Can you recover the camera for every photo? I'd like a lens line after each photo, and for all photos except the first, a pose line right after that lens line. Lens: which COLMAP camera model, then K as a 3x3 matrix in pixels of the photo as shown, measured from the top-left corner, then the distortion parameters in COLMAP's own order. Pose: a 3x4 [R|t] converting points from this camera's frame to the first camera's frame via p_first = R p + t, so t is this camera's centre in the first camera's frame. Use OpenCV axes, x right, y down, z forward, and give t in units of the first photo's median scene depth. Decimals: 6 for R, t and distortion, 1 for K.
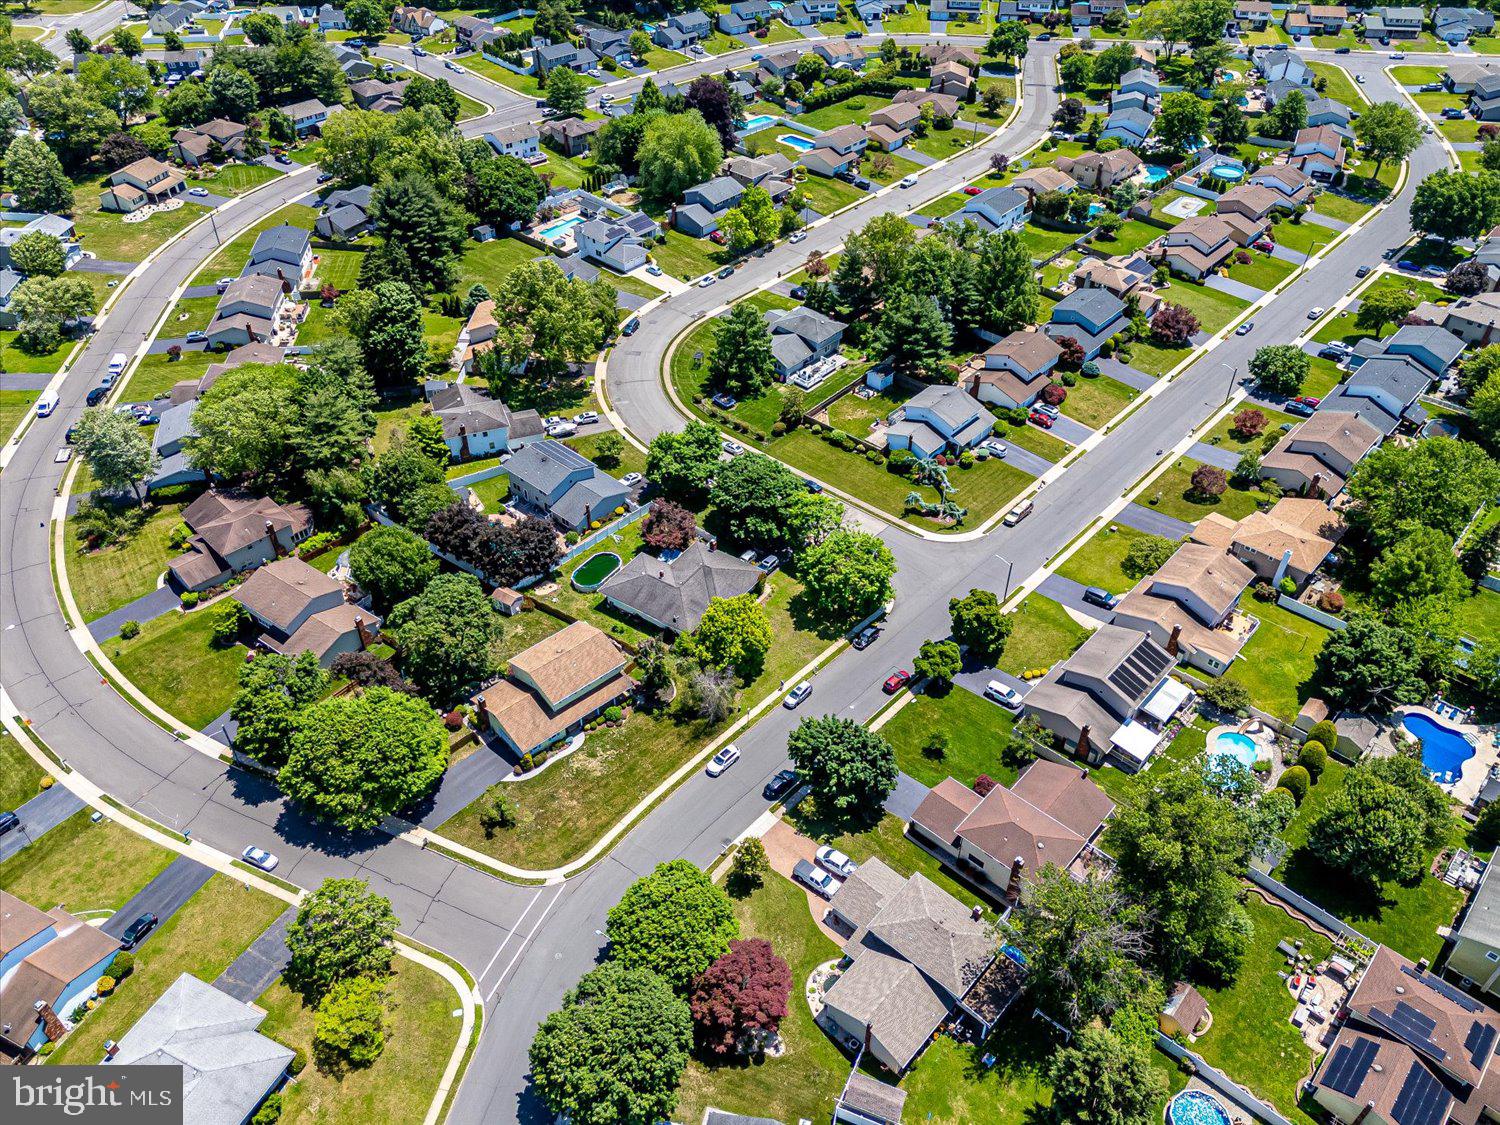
lens RADIAL K [[1119.9, 0, 749.3], [0, 1119.9, 567.9], [0, 0, 1]] dist [0.043706, -0.031112]
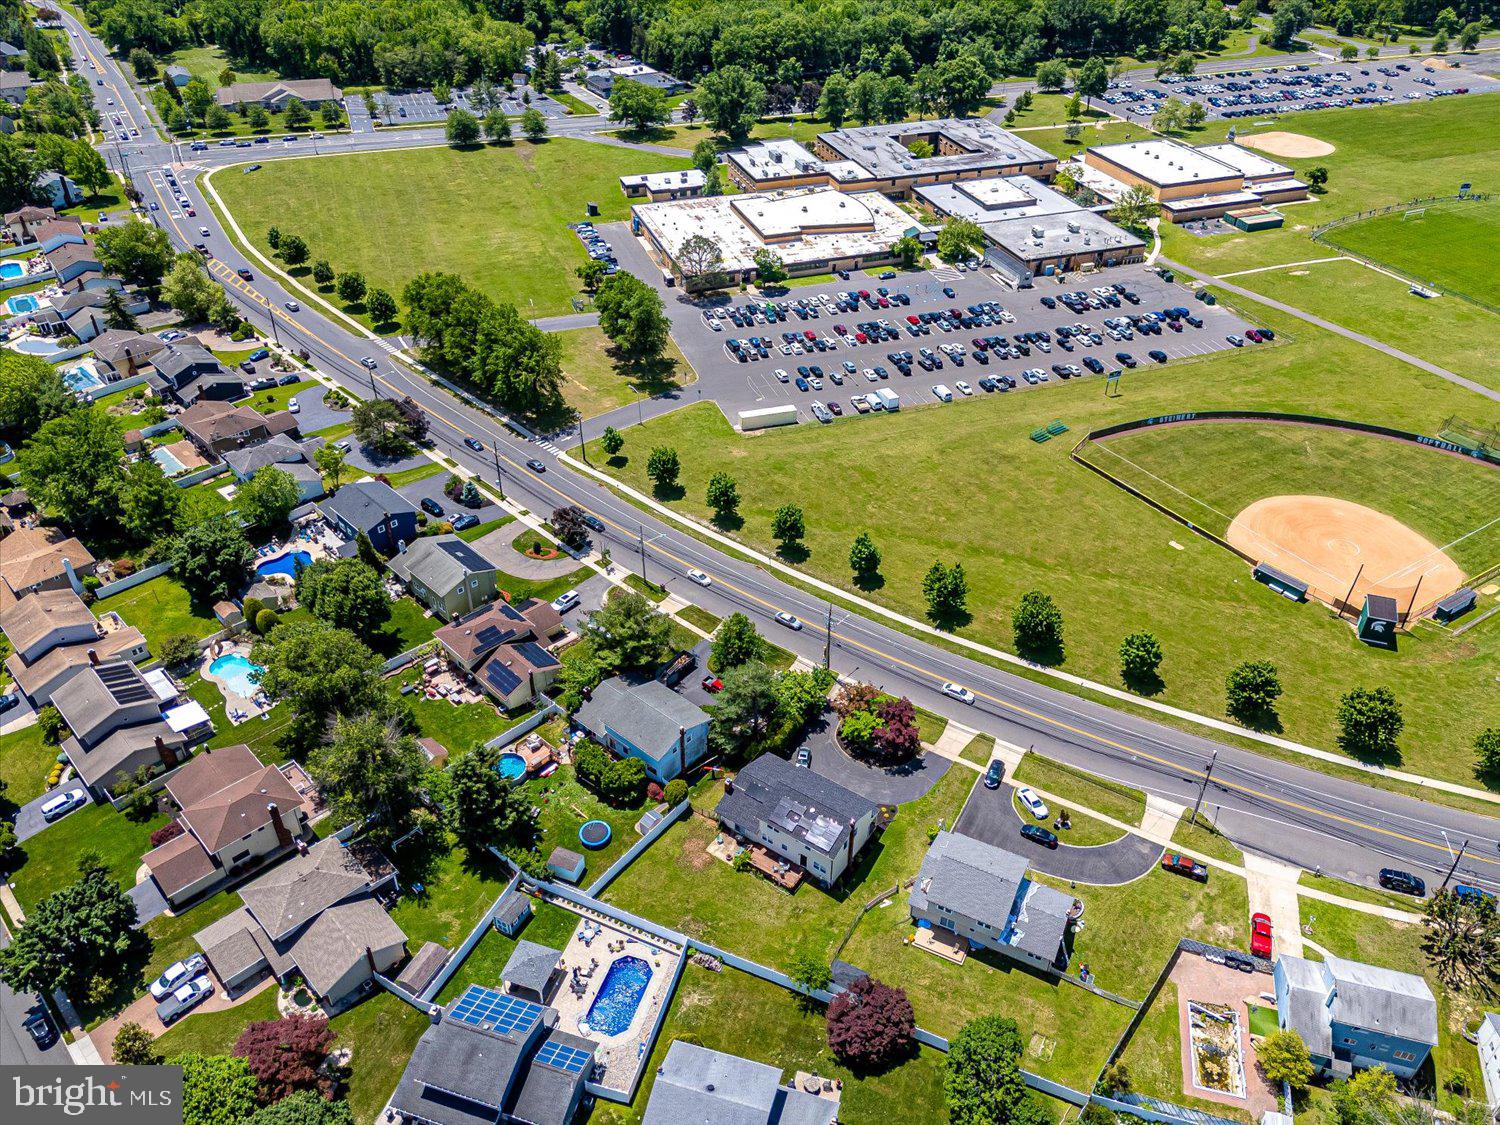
lens RADIAL K [[1119.9, 0, 751.4], [0, 1119.9, 551.7], [0, 0, 1]] dist [0.043706, -0.031112]
pose [[0.065996, -0.582073, 0.810454, -0.408299], [0.640009, 0.647832, 0.413161, -0.053697], [-0.765528, 0.491431, 0.415286, 0.031402]]
